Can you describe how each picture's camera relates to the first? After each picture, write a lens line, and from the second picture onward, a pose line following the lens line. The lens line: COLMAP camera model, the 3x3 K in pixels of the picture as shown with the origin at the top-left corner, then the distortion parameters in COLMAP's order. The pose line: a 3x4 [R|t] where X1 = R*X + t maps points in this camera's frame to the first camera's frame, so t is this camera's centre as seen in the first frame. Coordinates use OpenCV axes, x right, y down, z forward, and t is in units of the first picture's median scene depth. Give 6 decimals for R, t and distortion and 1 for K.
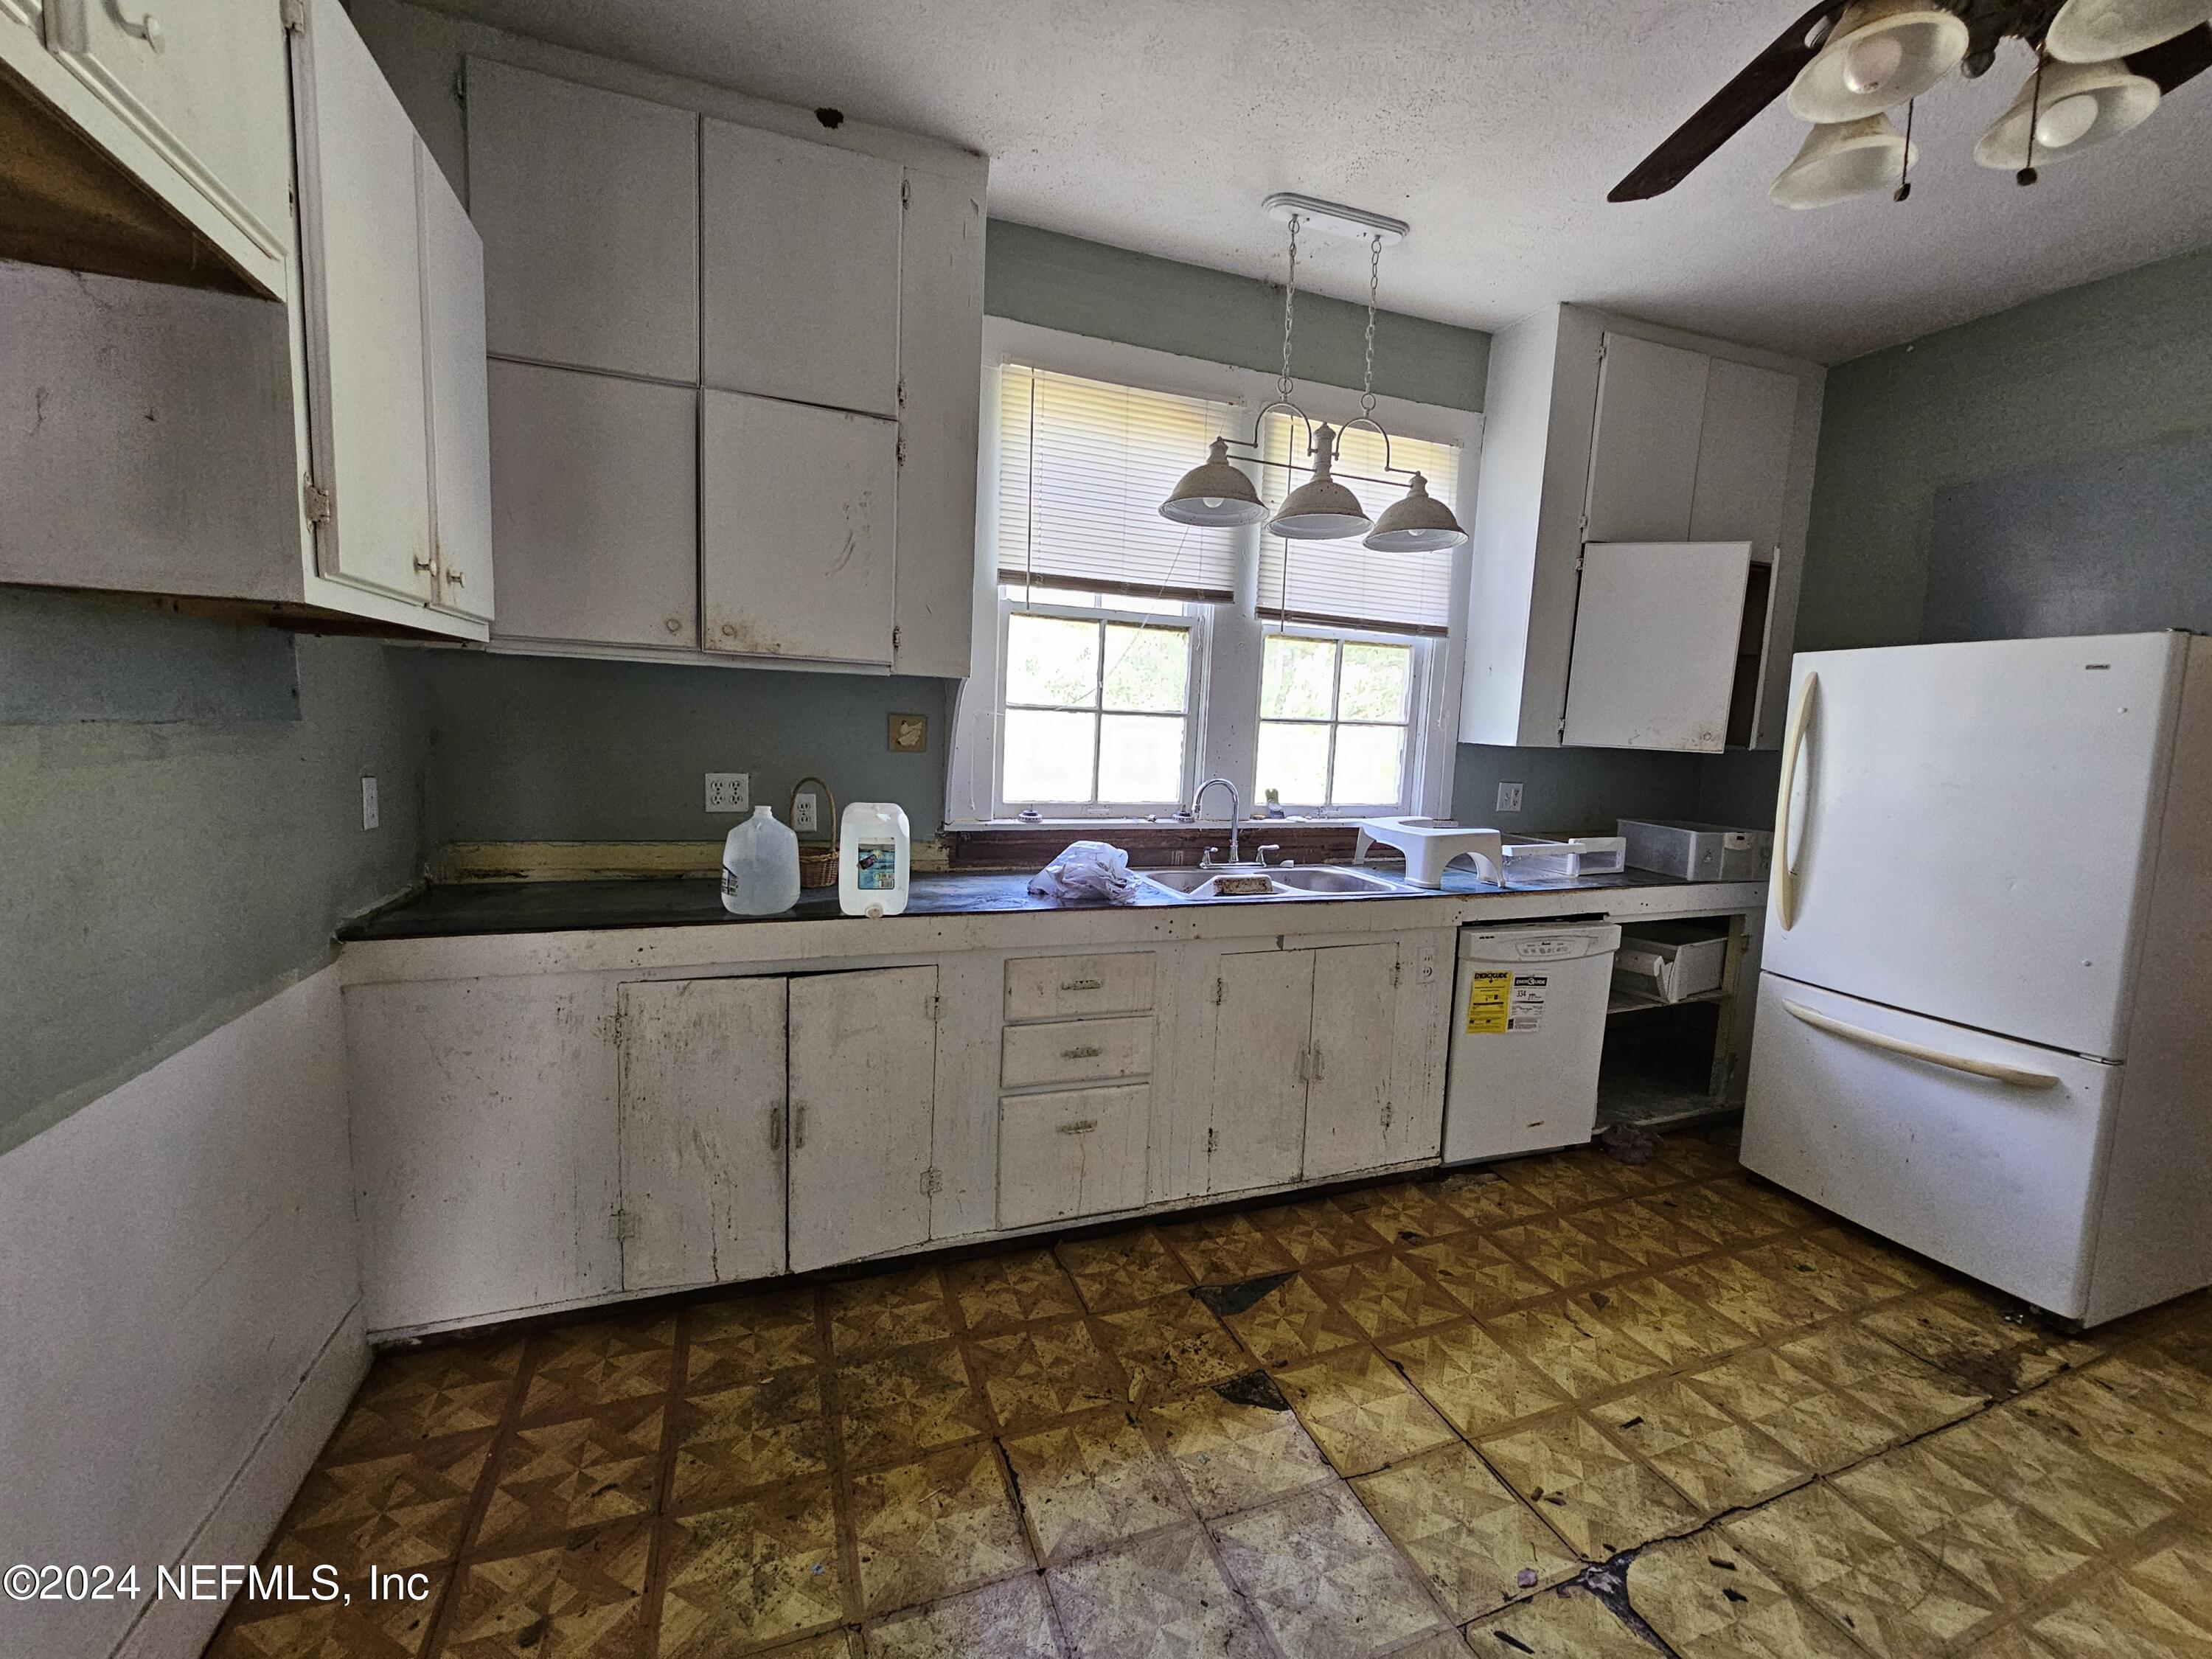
lens RADIAL K [[906.4, 0, 1090.9], [0, 906.4, 817.2], [0, 0, 1]] dist [-0.001108, -0.000227]
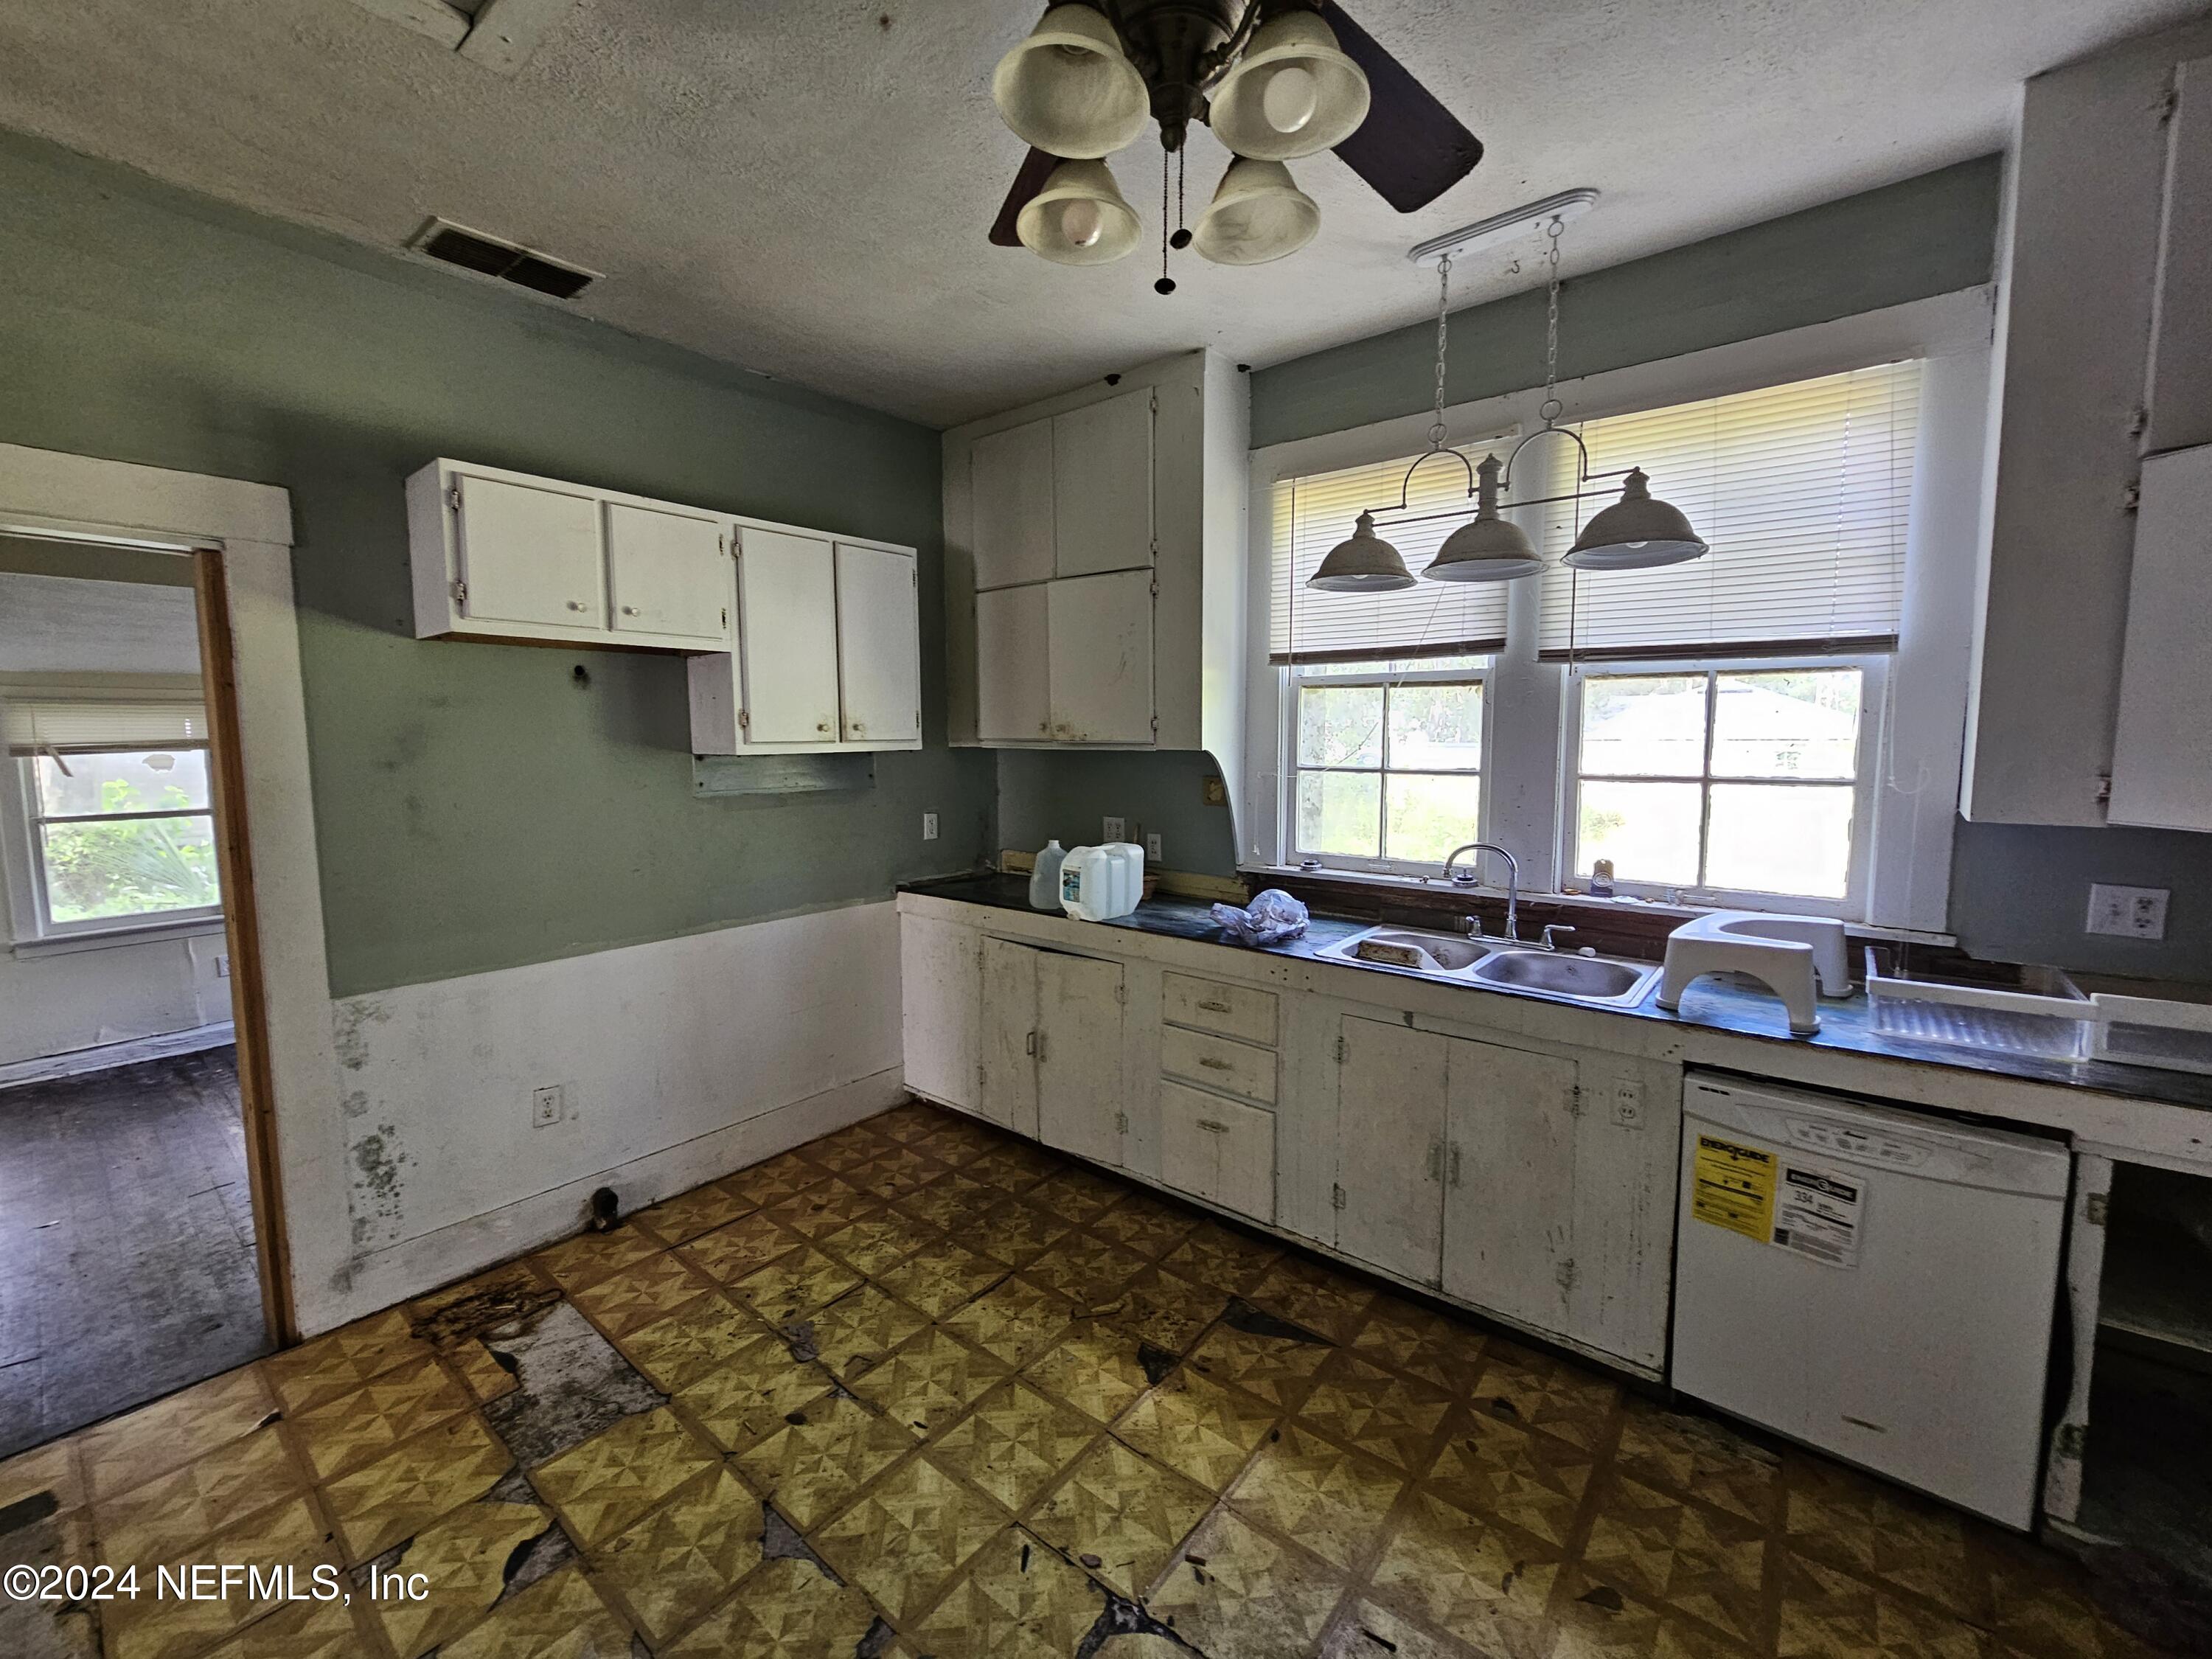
lens RADIAL K [[906.4, 0, 1101.7], [0, 906.4, 816.2], [0, 0, 1]] dist [-0.001108, -0.000227]
pose [[0.501130, 0.040132, -0.864441, 0.894410], [-0.065242, 0.997833, 0.008503, -0.062935], [0.862909, 0.052137, 0.502663, 0.244301]]
